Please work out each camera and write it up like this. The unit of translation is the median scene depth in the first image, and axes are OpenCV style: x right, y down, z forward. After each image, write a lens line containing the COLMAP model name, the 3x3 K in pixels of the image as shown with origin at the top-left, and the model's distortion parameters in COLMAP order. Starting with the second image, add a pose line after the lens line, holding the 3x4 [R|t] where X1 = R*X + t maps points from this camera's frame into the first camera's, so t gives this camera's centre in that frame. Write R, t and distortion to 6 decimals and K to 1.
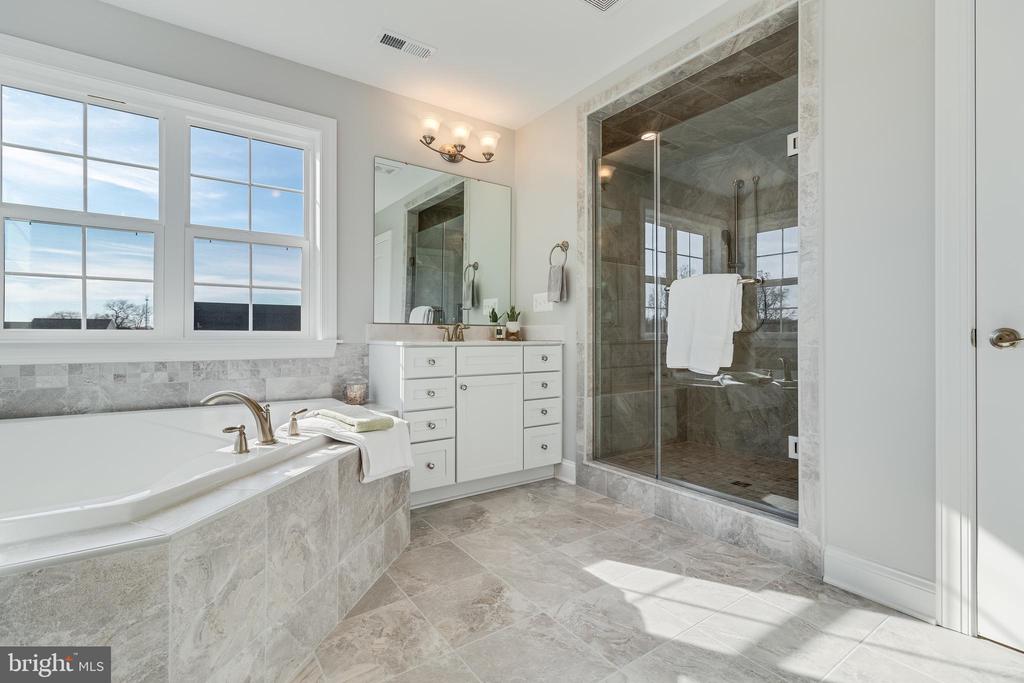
lens RADIAL K [[471.5, 0, 512.3], [0, 471.5, 335.3], [0, 0, 1]] dist [-0.000088, -0.000067]
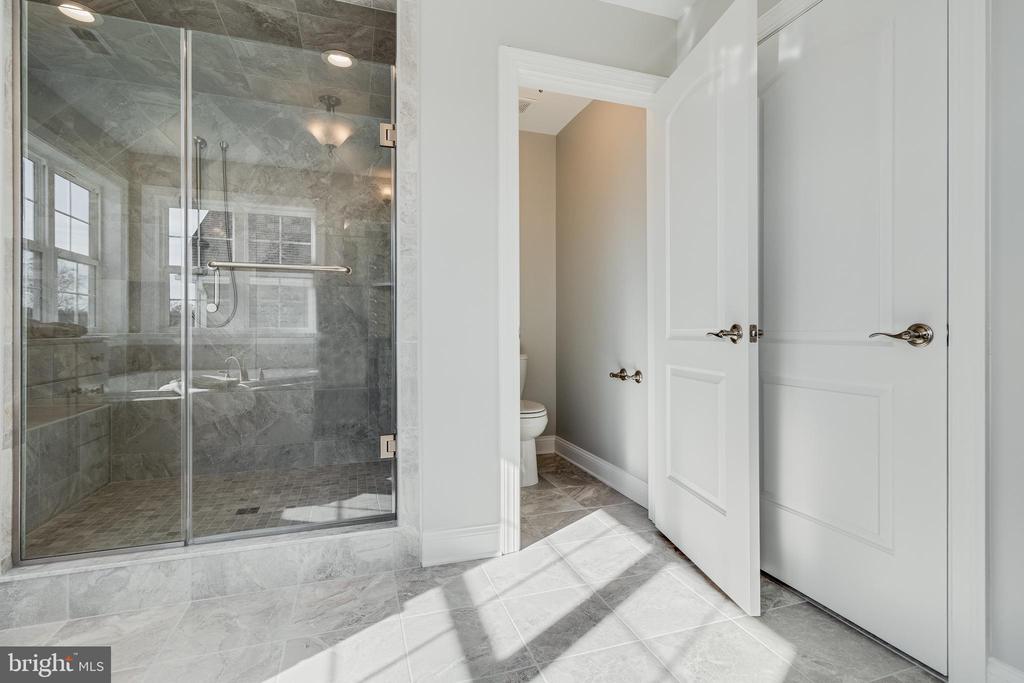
lens RADIAL K [[474.2, 0, 513.7], [0, 474.2, 332.4], [0, 0, 1]] dist [-0.000529, -0.000138]
pose [[0.281928, -0.001453, 0.959434, -0.242508], [-0.001931, 0.999996, 0.002082, -0.000655], [-0.959434, -0.002440, 0.281924, 0.427159]]
